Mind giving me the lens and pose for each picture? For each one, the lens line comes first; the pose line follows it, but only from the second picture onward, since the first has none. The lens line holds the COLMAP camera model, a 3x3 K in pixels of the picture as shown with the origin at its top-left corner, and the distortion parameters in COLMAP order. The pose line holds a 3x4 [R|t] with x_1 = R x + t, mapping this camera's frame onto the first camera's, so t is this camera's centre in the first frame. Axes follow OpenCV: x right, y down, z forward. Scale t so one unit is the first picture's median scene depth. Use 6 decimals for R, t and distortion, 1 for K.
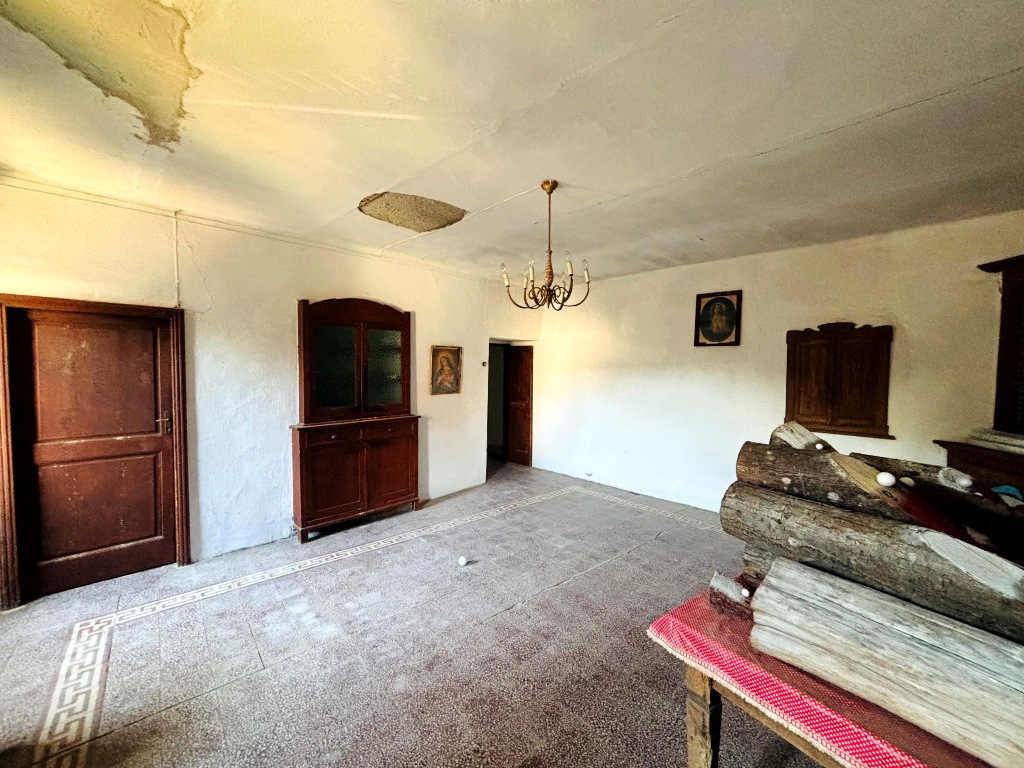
lens RADIAL K [[416.0, 0, 509.9], [0, 416.0, 378.4], [0, 0, 1]] dist [-0.007323, -0.000161]
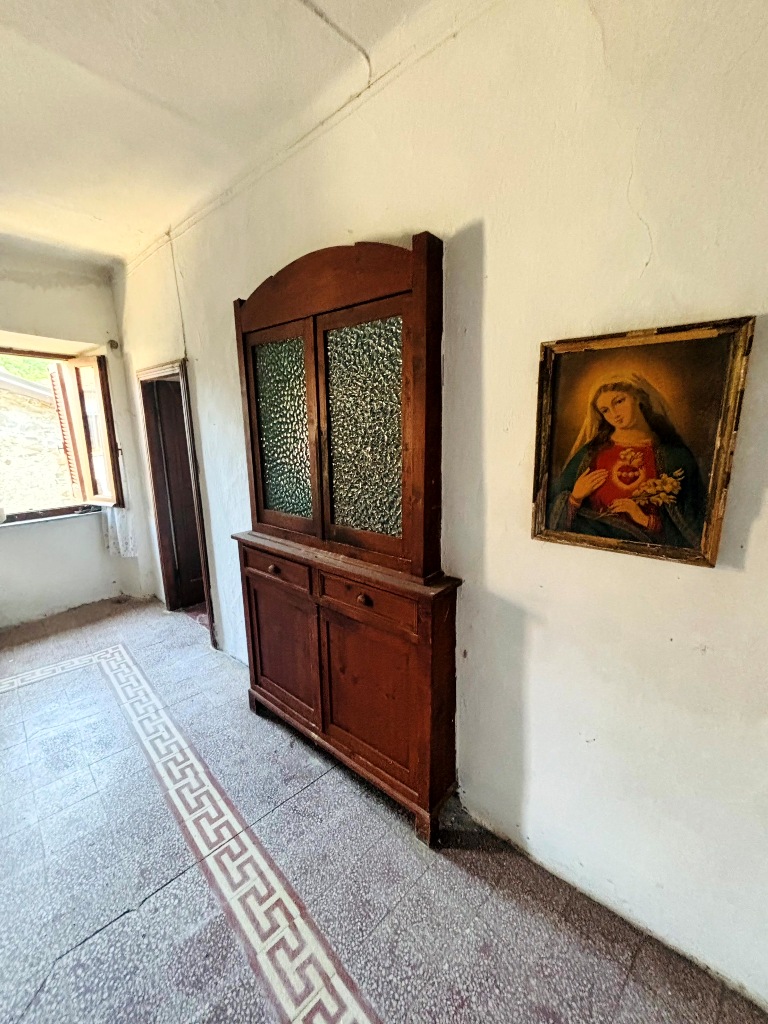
lens RADIAL K [[416.0, 0, 390.4], [0, 416.0, 512.4], [0, 0, 1]] dist [-0.007323, -0.000161]
pose [[0.063268, 0.195511, -0.978659, 0.064292], [-0.030722, 0.980540, 0.193901, -0.026212], [0.997524, 0.017799, 0.068043, 0.911190]]
